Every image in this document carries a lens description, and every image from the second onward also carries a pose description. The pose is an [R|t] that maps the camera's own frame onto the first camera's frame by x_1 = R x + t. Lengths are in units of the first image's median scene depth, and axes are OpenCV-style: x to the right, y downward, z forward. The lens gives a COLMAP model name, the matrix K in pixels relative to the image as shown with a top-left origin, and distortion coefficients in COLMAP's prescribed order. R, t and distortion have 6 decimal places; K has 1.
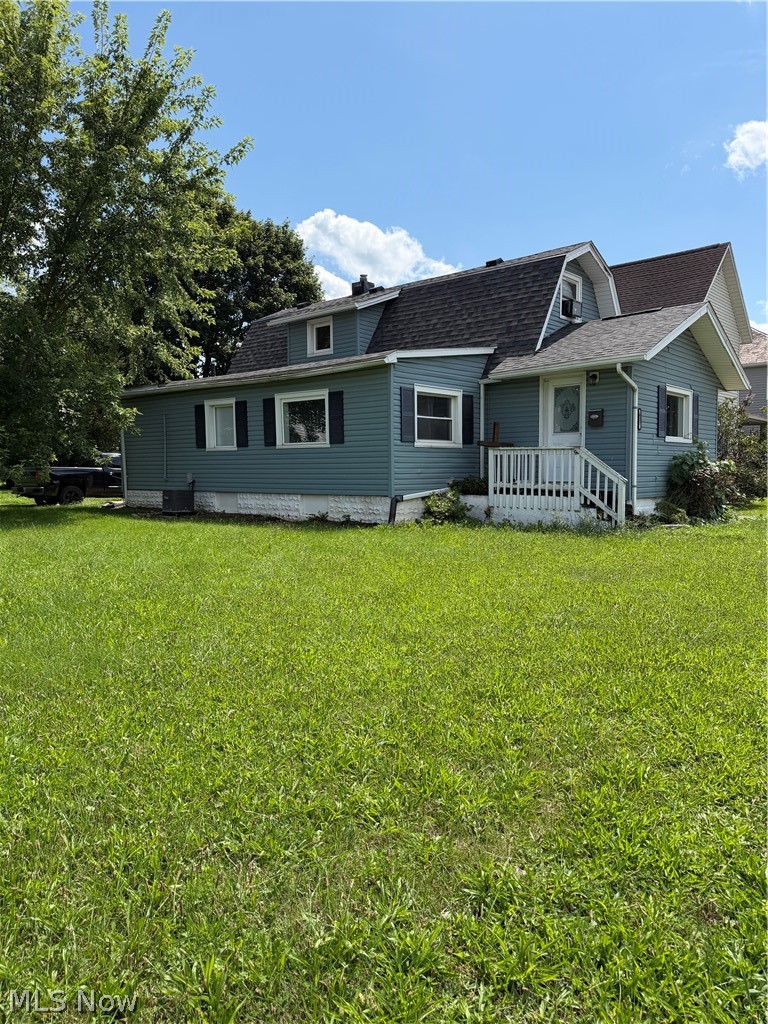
lens RADIAL K [[709.2, 0, 382.1], [0, 709.2, 517.9], [0, 0, 1]] dist [0.156643, -0.234207]
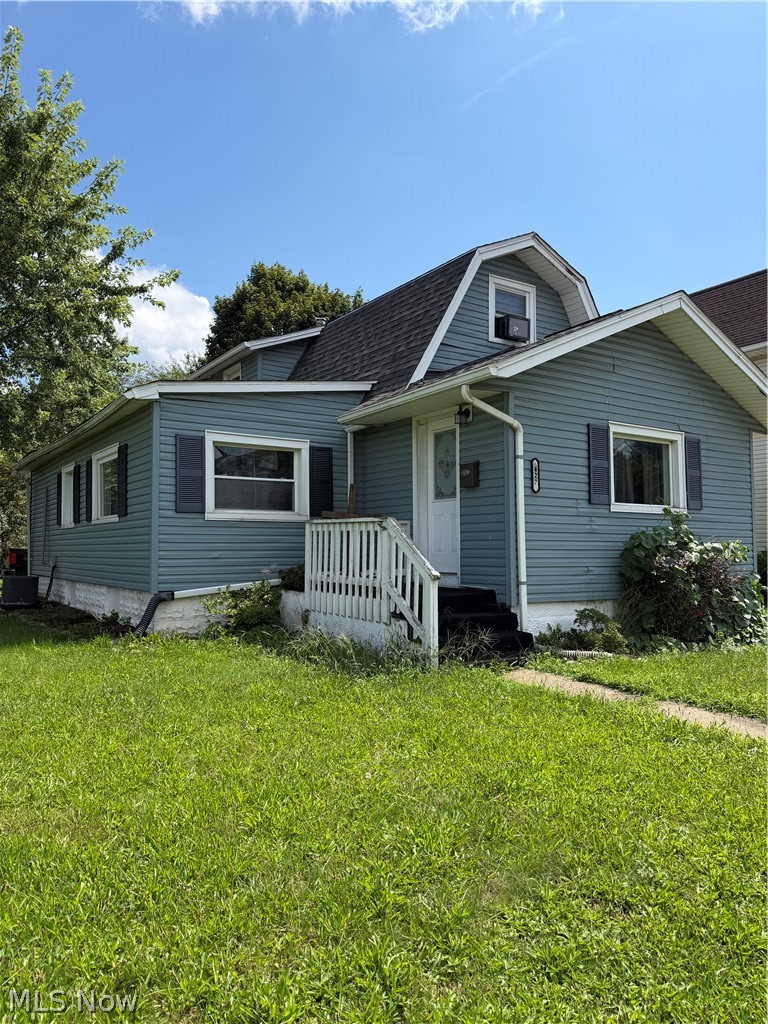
lens RADIAL K [[709.2, 0, 382.1], [0, 709.2, 517.9], [0, 0, 1]] dist [0.156643, -0.234207]
pose [[0.967966, -0.007802, -0.250960, 0.365484], [-0.019971, 0.993958, -0.107929, -0.029406], [0.250286, 0.109484, 0.961962, 0.358743]]
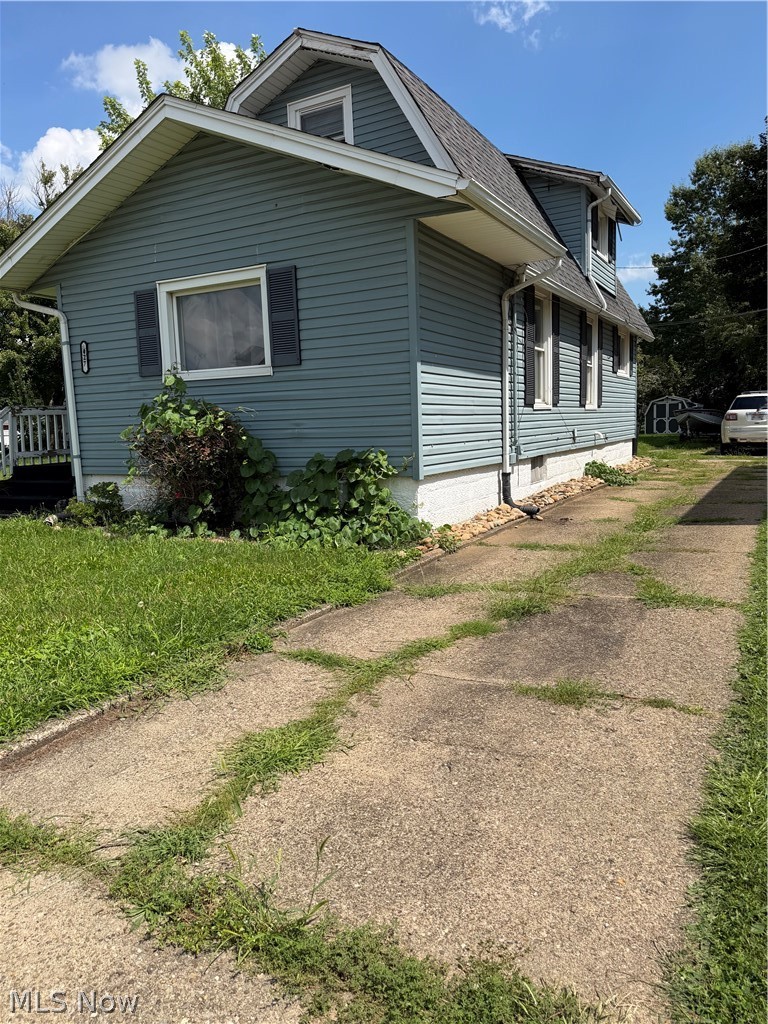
lens RADIAL K [[709.2, 0, 382.1], [0, 709.2, 517.9], [0, 0, 1]] dist [0.156643, -0.234207]
pose [[0.212510, 0.119442, -0.969832, 1.045461], [-0.030755, 0.992827, 0.115535, -0.071394], [0.976675, 0.005275, 0.214659, 1.079037]]
